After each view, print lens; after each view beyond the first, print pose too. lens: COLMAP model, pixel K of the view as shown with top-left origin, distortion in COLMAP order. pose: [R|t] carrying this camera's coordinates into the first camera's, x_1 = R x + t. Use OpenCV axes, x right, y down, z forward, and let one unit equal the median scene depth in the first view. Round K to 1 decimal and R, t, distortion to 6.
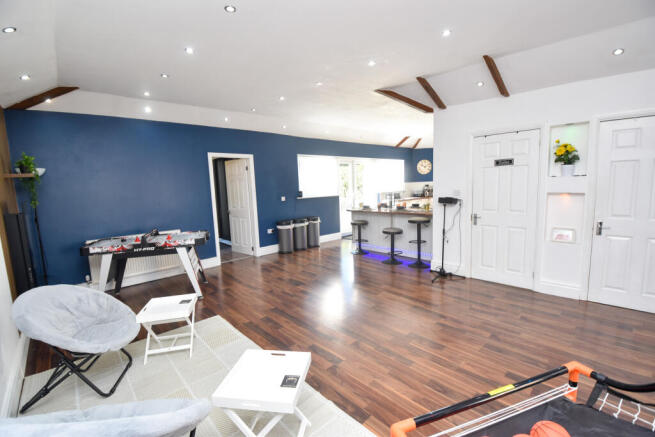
lens RADIAL K [[297.8, 0, 325.0], [0, 297.8, 218.8], [0, 0, 1]] dist [-0.005004, -0.001924]
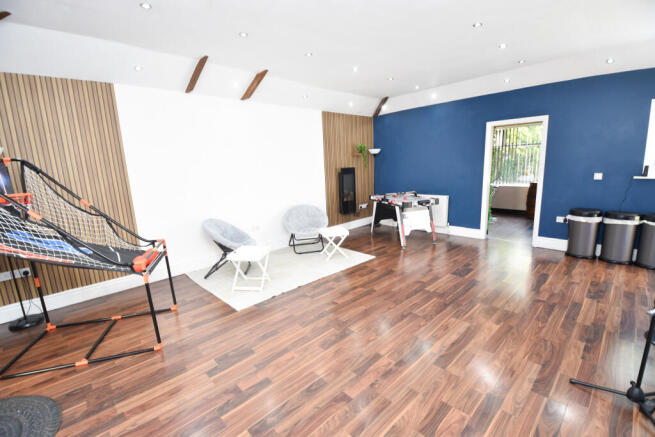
lens RADIAL K [[297.8, 0, 330.3], [0, 297.8, 222.3], [0, 0, 1]] dist [-0.005004, -0.001924]
pose [[-0.019385, 0.213986, -0.976644, 0.648951], [-0.084805, 0.972956, 0.214861, -0.073412], [0.996209, 0.086990, -0.000714, 0.533236]]
